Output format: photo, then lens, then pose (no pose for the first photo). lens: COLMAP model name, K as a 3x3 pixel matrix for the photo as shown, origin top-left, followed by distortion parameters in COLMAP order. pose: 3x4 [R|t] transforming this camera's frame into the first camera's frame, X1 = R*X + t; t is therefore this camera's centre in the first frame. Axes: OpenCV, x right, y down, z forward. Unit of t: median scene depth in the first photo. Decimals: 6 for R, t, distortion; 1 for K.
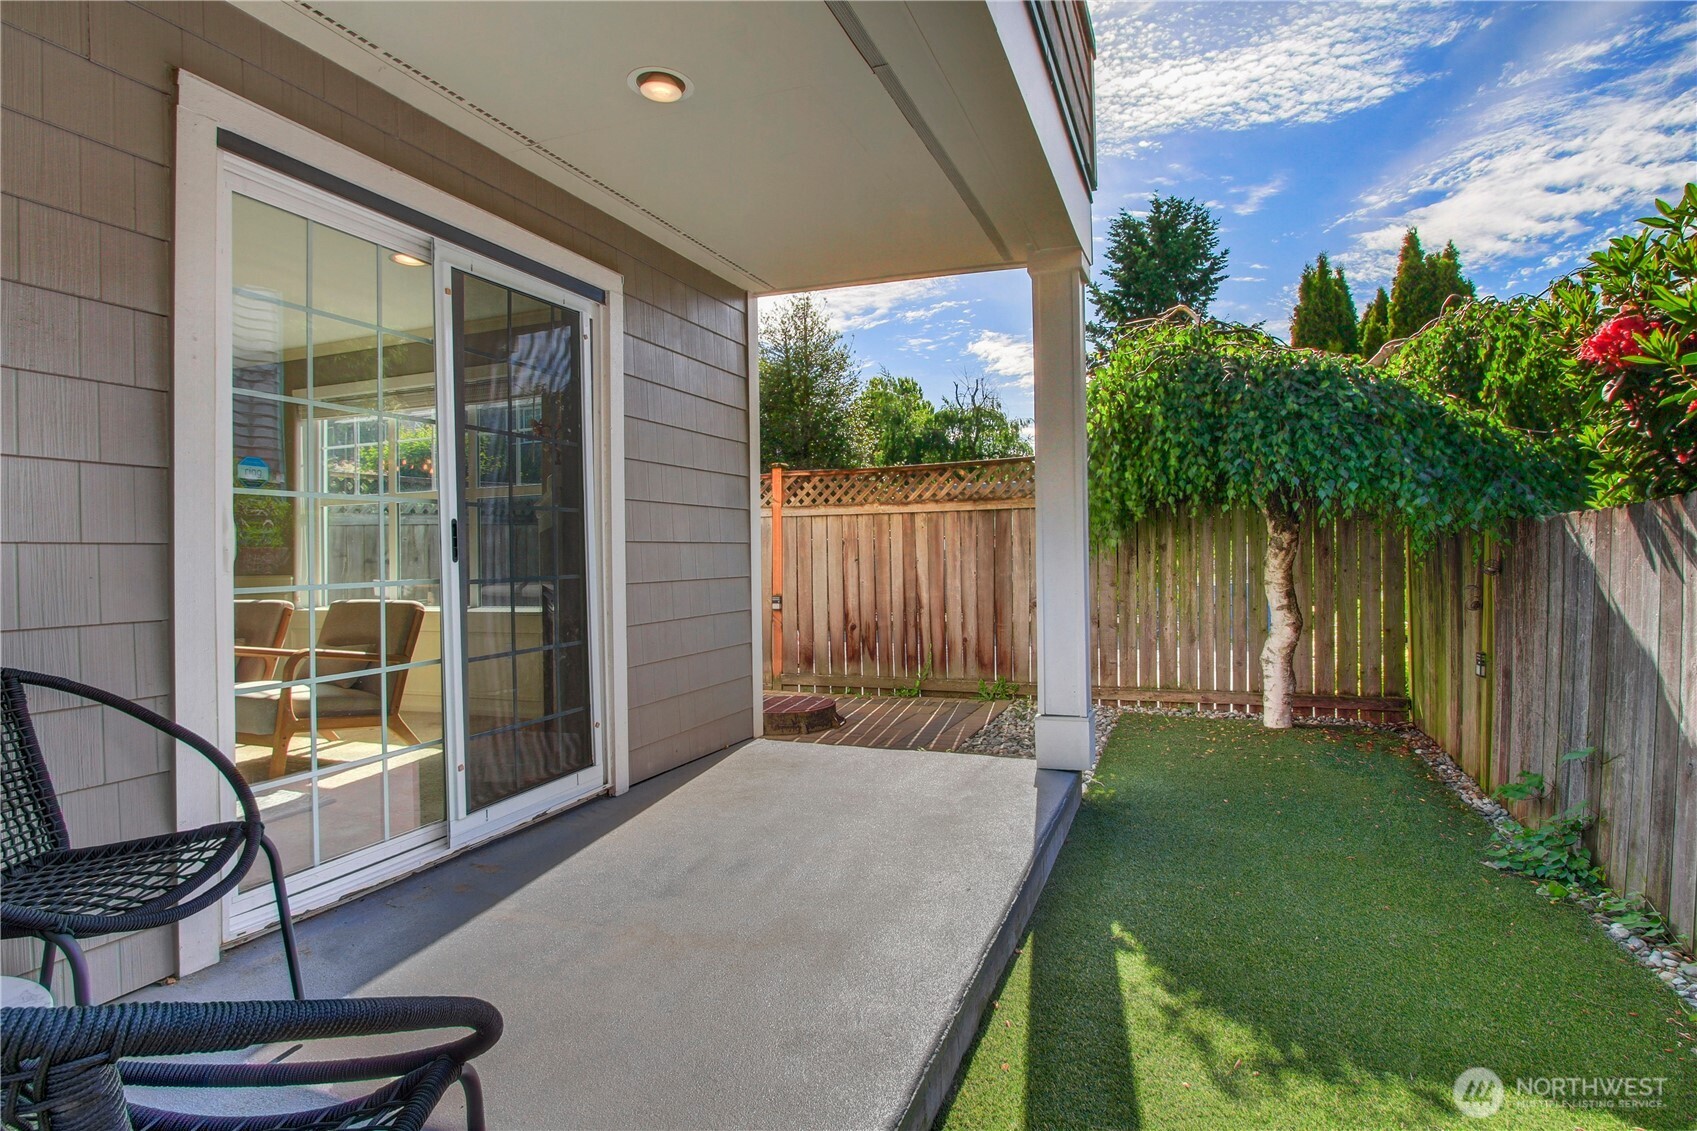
lens RADIAL K [[851.0, 0, 848.5], [0, 851.0, 565.5], [0, 0, 1]] dist [-0.023555, 0.000312]
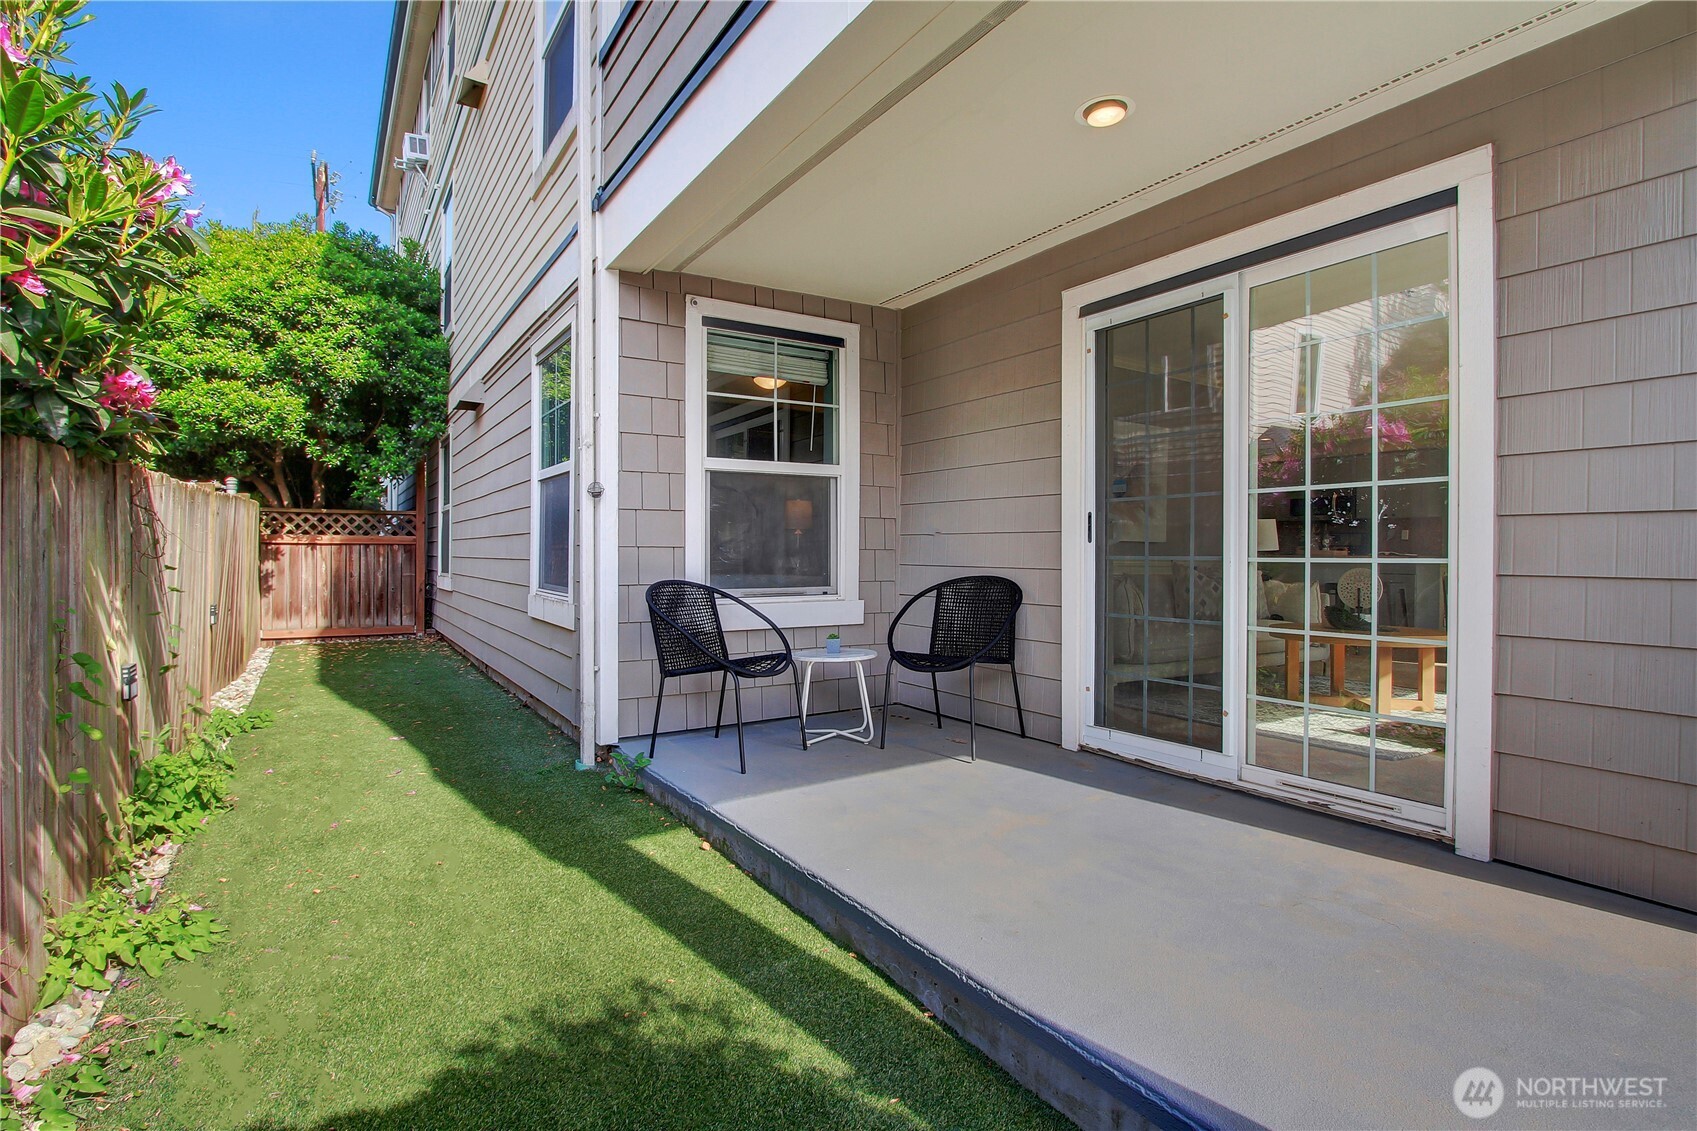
lens RADIAL K [[851.0, 0, 848.5], [0, 851.0, 565.5], [0, 0, 1]] dist [-0.023555, 0.000312]
pose [[-0.583041, 0.023423, -0.812105, 1.012376], [-0.003402, 0.999505, 0.031270, -0.008649], [0.812436, 0.020994, -0.582673, 1.571521]]
